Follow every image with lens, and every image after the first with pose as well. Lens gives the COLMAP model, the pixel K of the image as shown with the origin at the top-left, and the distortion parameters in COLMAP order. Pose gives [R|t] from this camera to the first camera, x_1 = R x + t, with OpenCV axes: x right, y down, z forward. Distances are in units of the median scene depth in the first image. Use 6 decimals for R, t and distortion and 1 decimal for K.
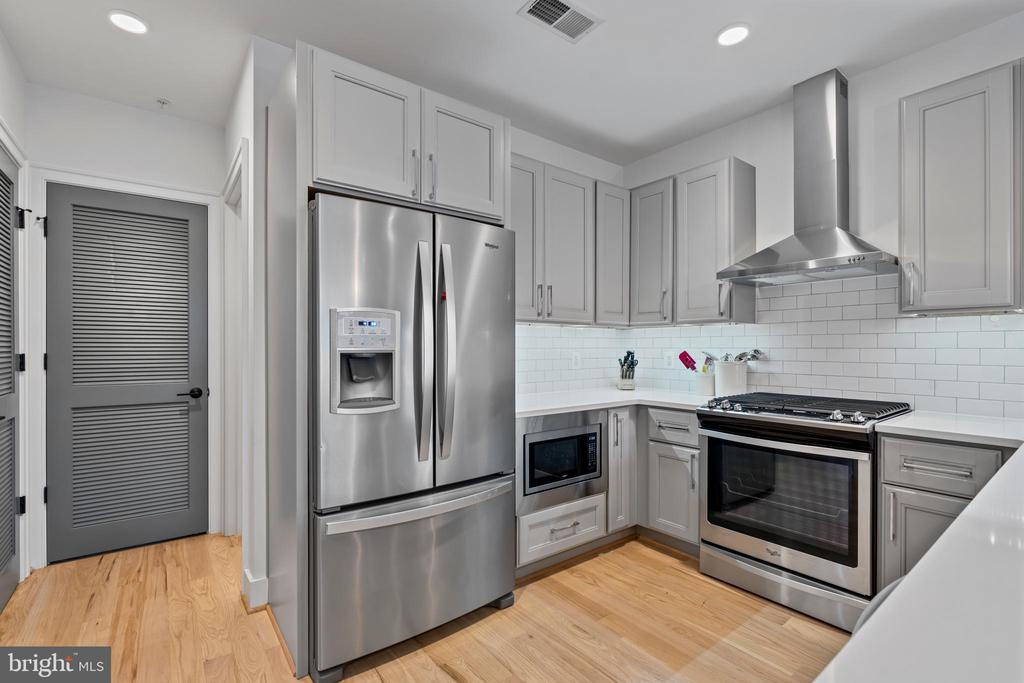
lens RADIAL K [[469.0, 0, 512.0], [0, 469.0, 341.5], [0, 0, 1]] dist [-0.001261, 0.000116]
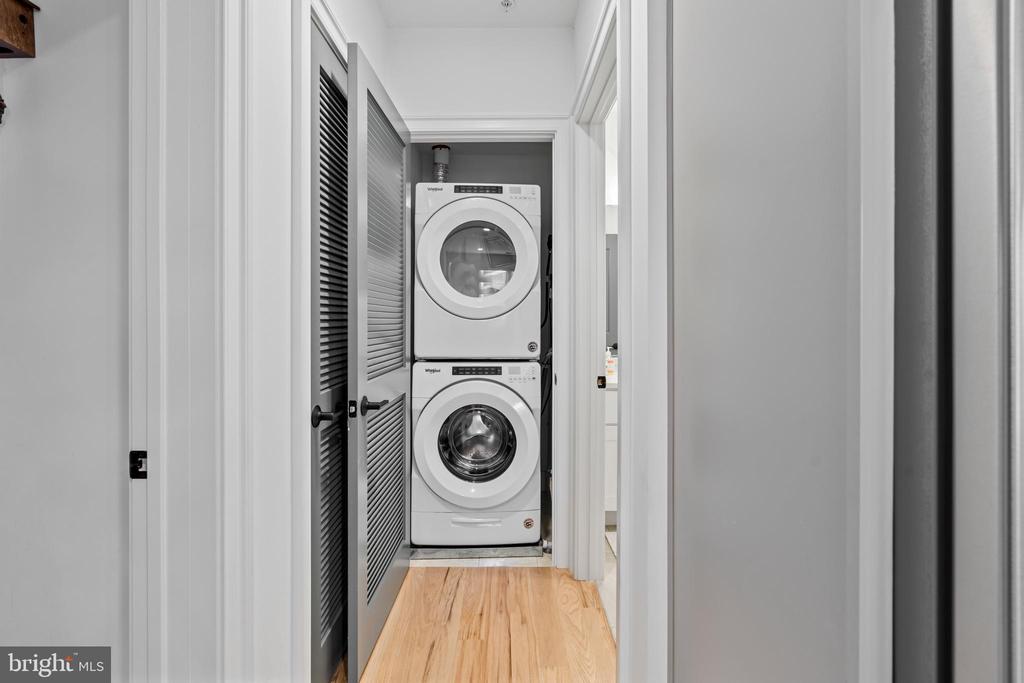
lens RADIAL K [[469.2, 0, 510.9], [0, 469.2, 316.8], [0, 0, 1]] dist [-0.003080, -0.000314]
pose [[0.808465, 0.004200, -0.588529, -0.307216], [-0.001727, 0.999987, 0.004763, 0.002893], [0.588541, -0.002834, 0.808462, 0.409055]]
